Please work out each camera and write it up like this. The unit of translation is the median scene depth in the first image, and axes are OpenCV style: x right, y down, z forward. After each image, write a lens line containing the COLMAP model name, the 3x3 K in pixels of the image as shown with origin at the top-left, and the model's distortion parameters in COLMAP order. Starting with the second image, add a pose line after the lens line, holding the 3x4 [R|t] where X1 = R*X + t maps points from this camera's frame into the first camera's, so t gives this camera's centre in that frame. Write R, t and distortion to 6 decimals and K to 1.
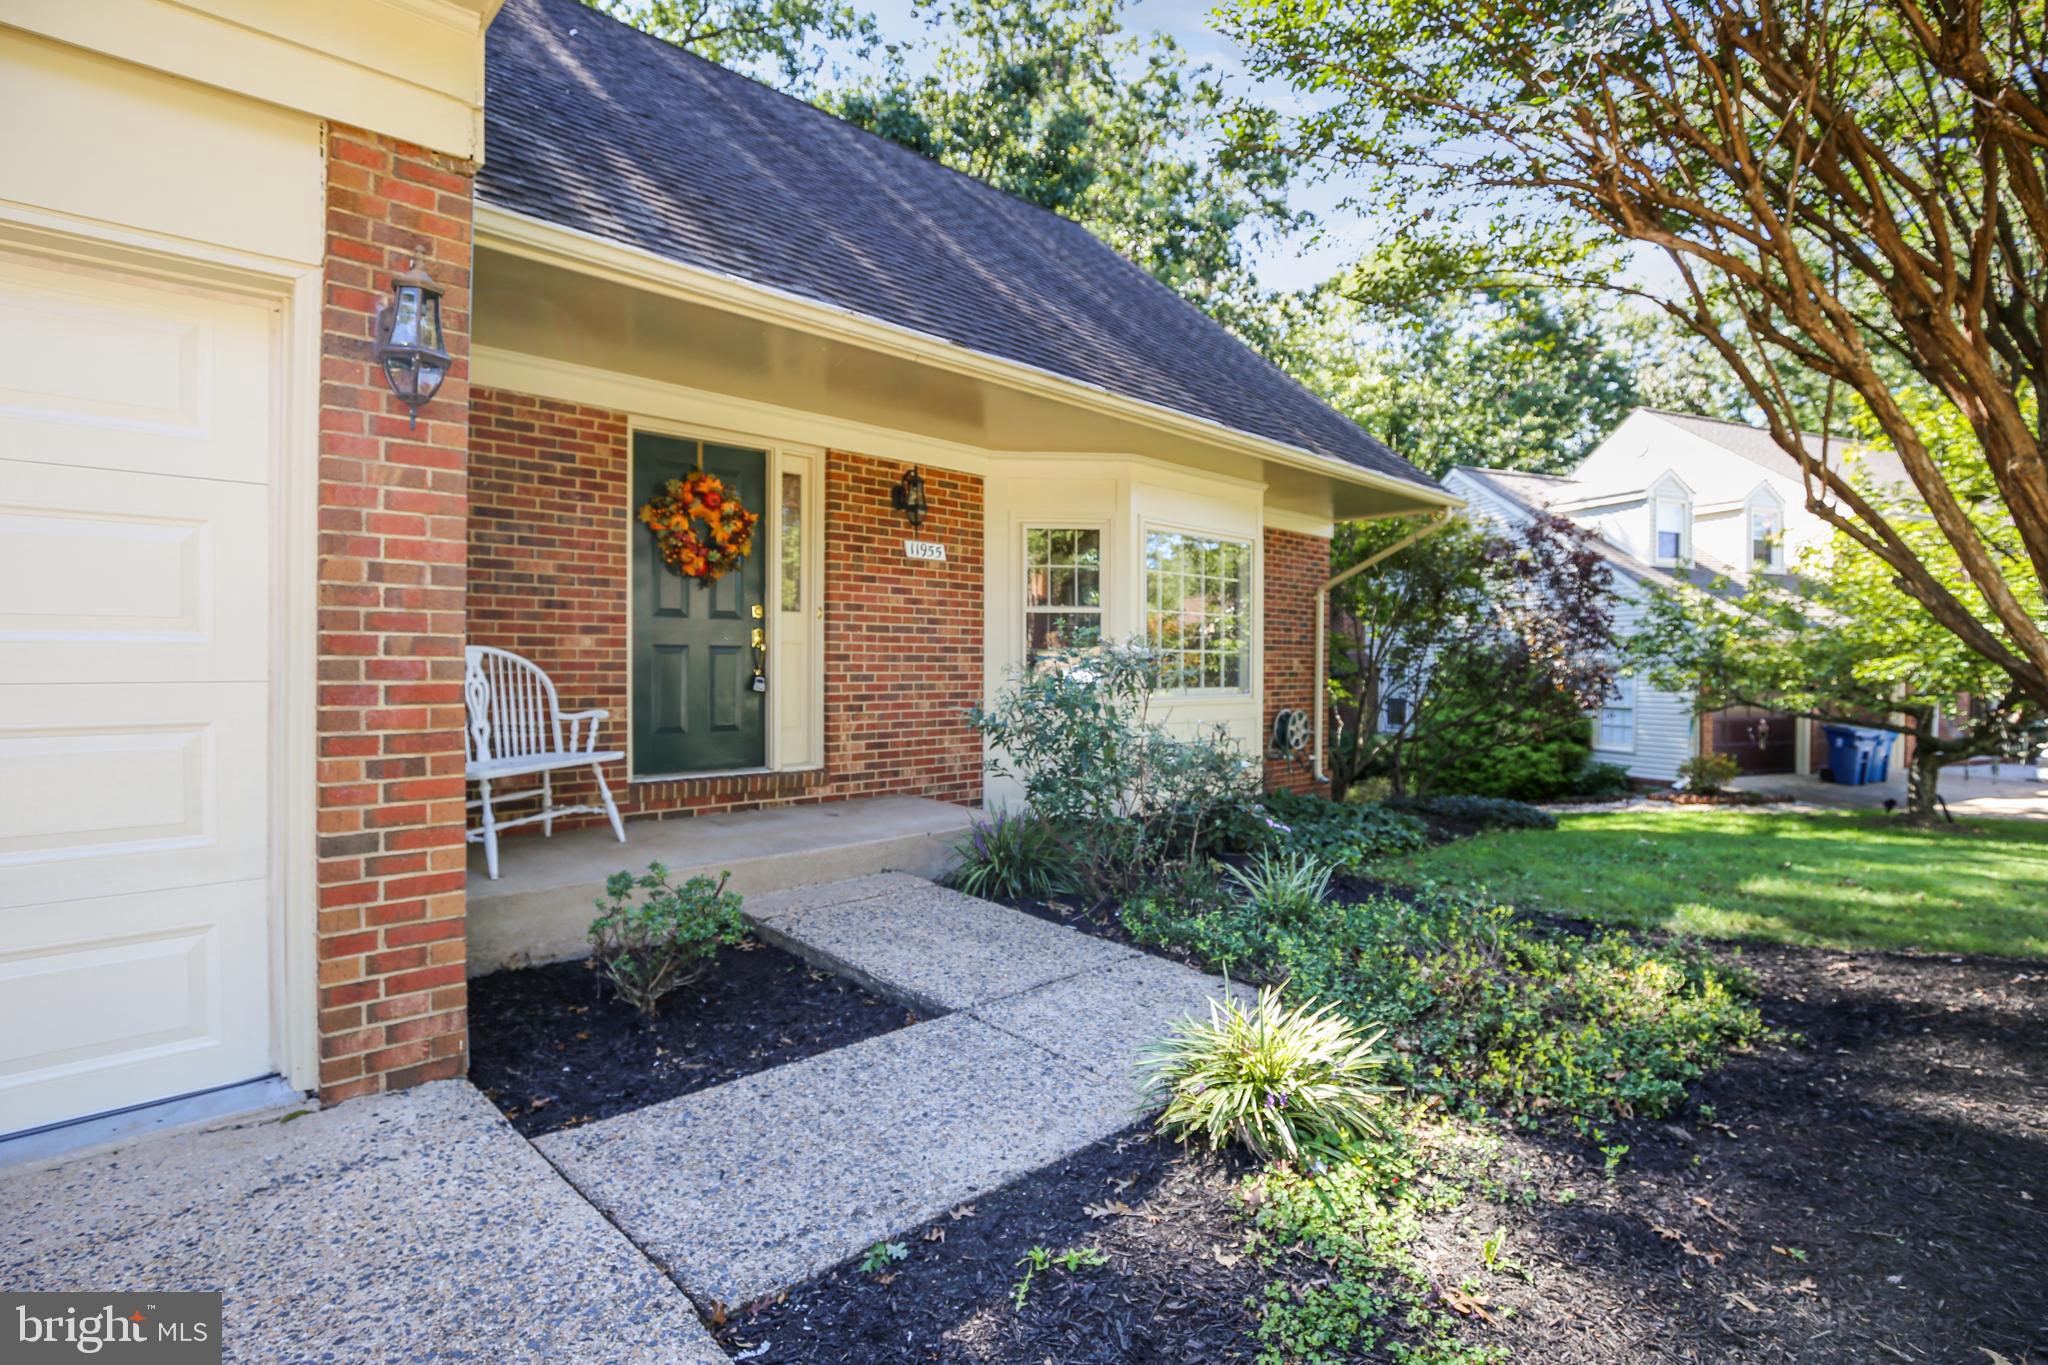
lens RADIAL K [[959.7, 0, 1006.8], [0, 959.7, 664.5], [0, 0, 1]] dist [-0.001422, -0.001473]
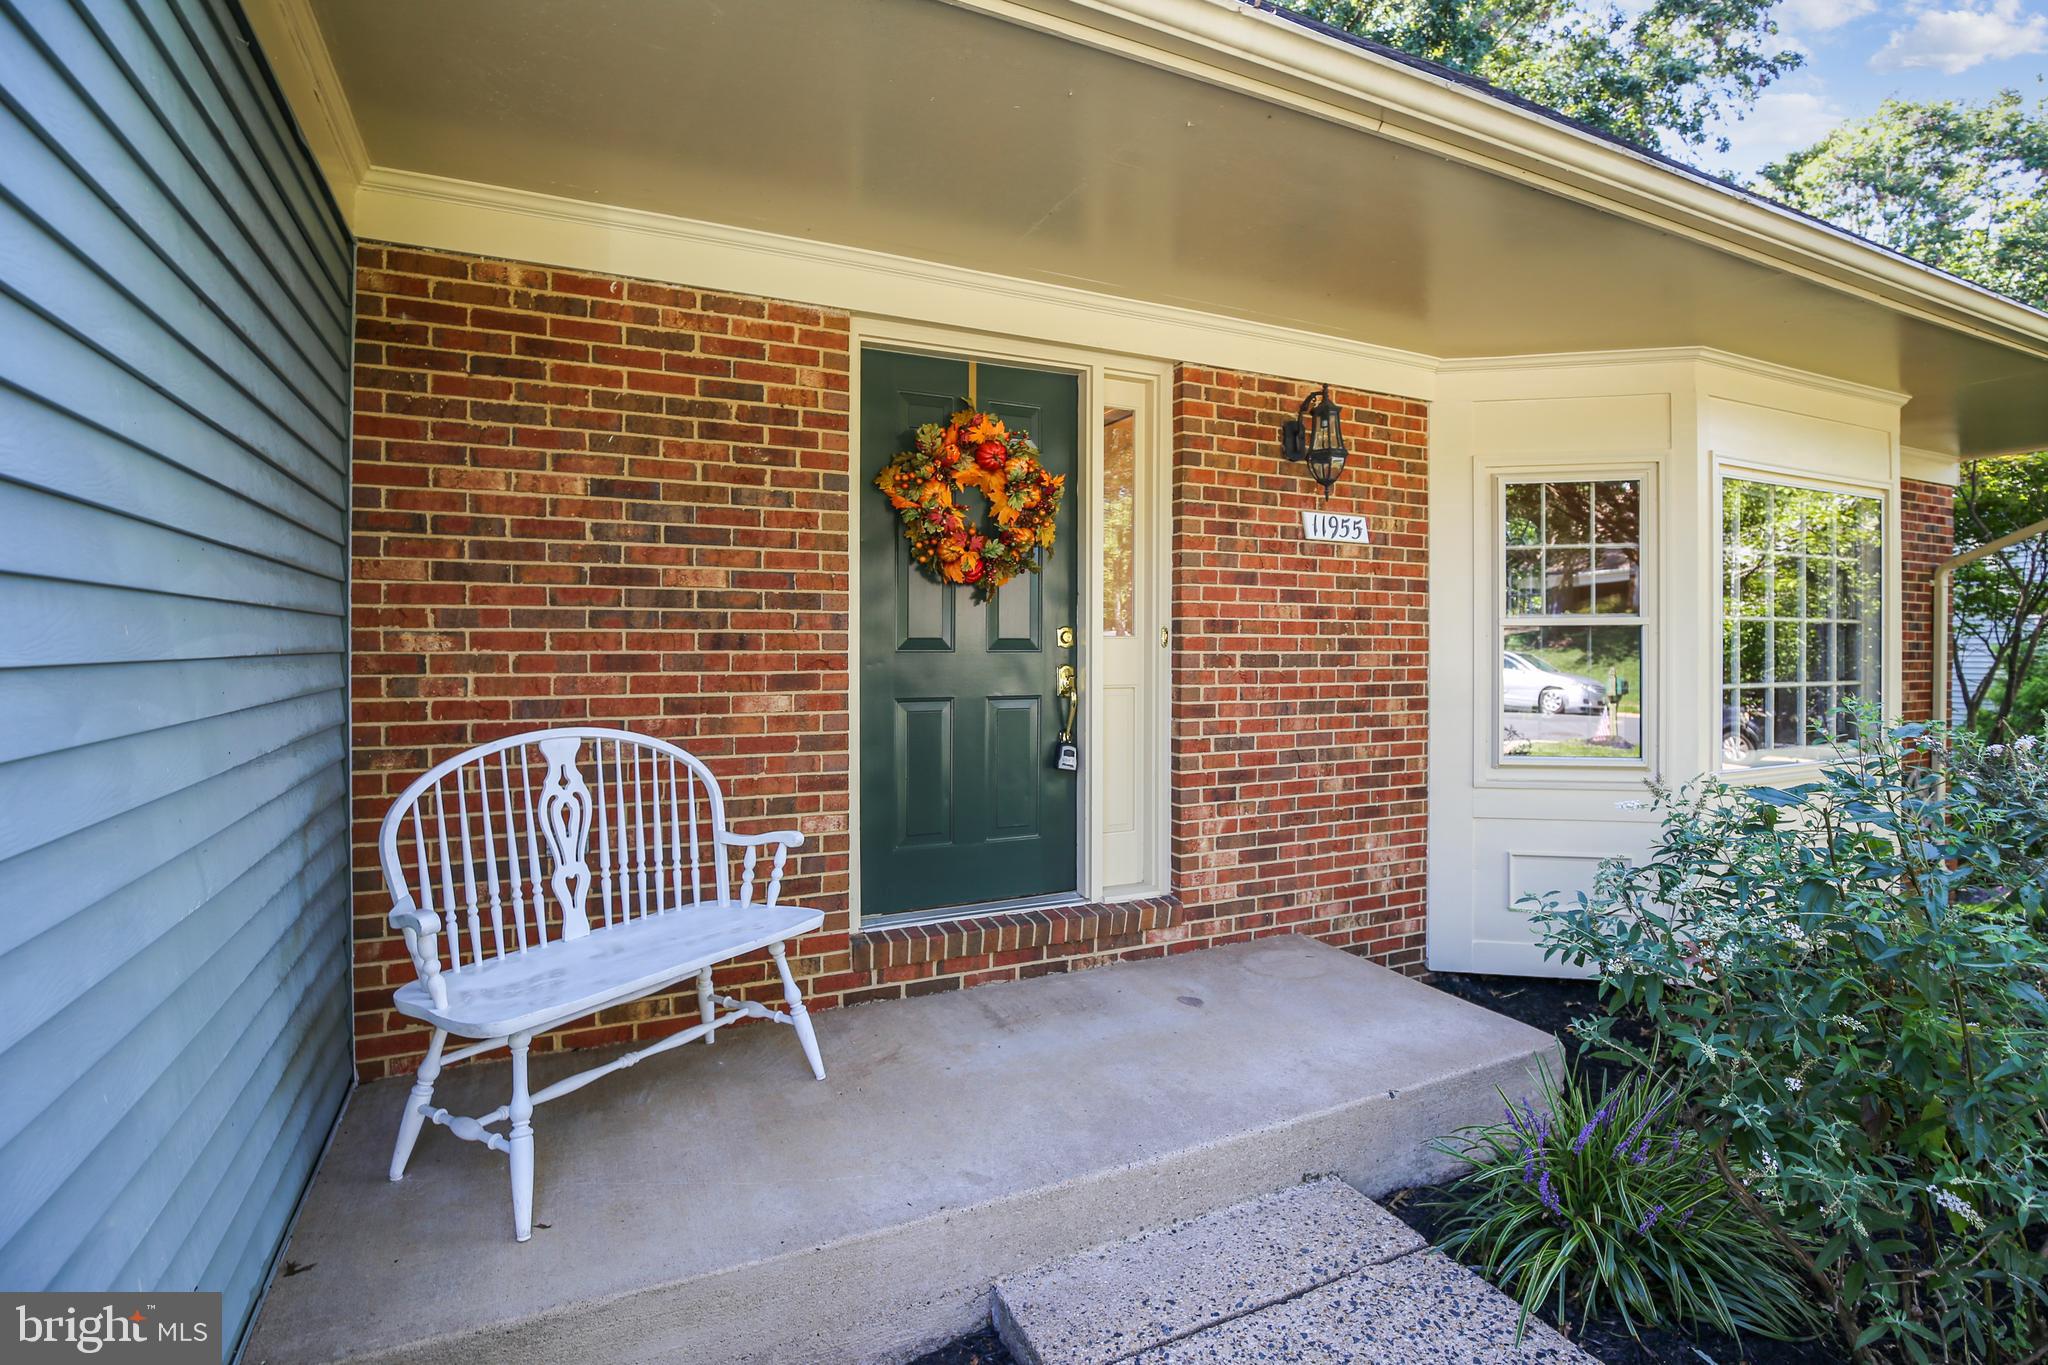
lens RADIAL K [[959.7, 0, 1036.3], [0, 959.7, 636.6], [0, 0, 1]] dist [-0.001422, -0.001473]
pose [[0.956819, -0.000984, -0.290683, -0.099657], [-0.000541, 0.999987, -0.005165, -0.052280], [0.290684, 0.005100, 0.956805, 0.411496]]
